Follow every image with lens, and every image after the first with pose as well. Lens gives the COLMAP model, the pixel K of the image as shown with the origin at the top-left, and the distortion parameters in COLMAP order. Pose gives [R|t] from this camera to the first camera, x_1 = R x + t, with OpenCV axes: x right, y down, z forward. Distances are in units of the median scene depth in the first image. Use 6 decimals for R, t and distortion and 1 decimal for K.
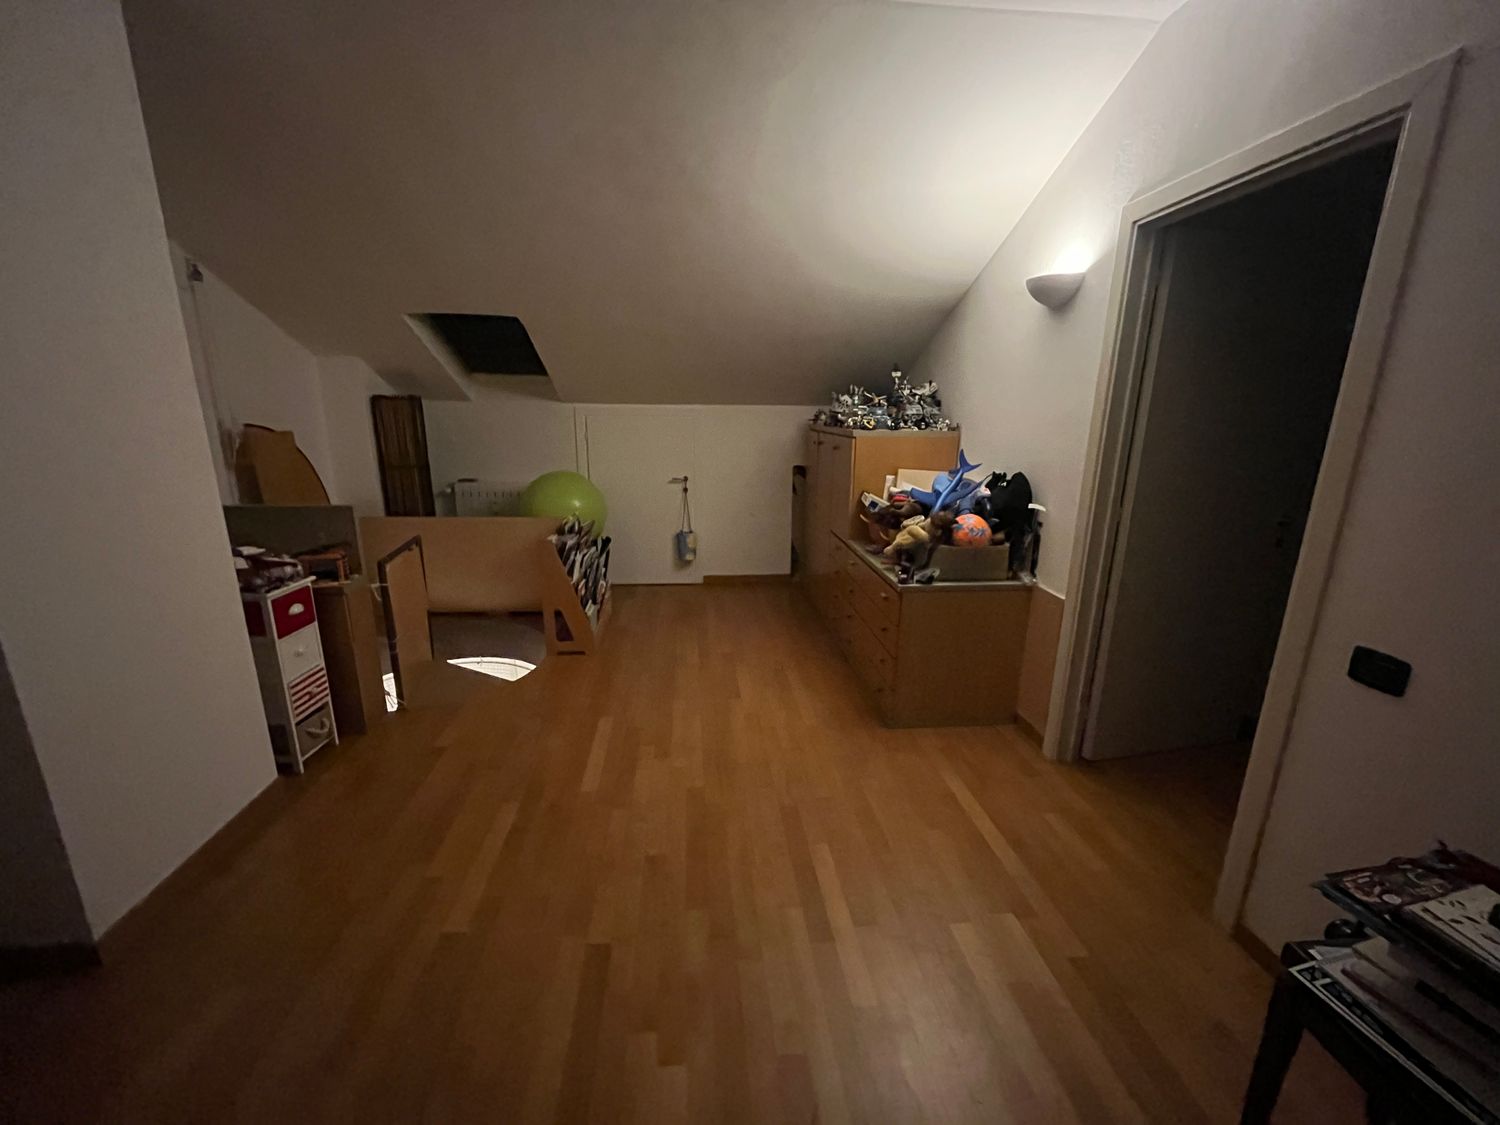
lens RADIAL K [[606.7, 0, 749.9], [0, 606.7, 564.9], [0, 0, 1]] dist [-0.003824, -0.000402]
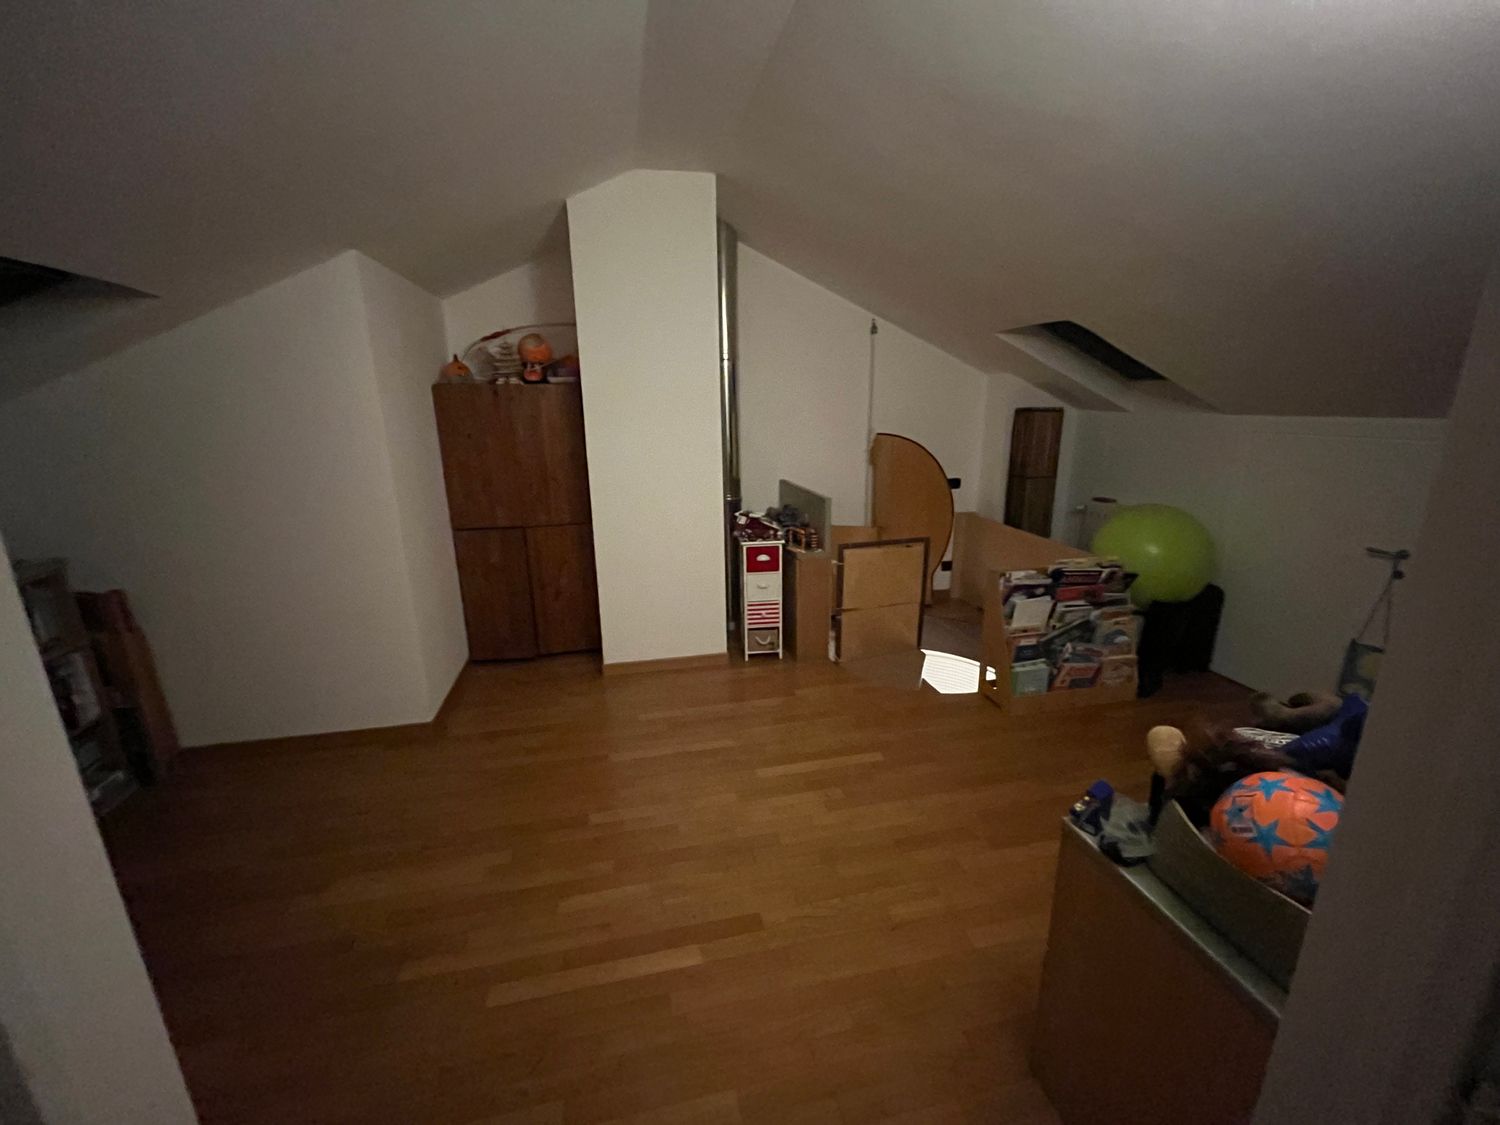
lens RADIAL K [[606.7, 0, 749.1], [0, 606.7, 567.7], [0, 0, 1]] dist [-0.003824, -0.000402]
pose [[0.107600, 0.245663, -0.963365, 0.587445], [-0.236629, 0.947472, 0.215181, -0.182017], [0.965624, 0.204807, 0.160079, 0.594429]]
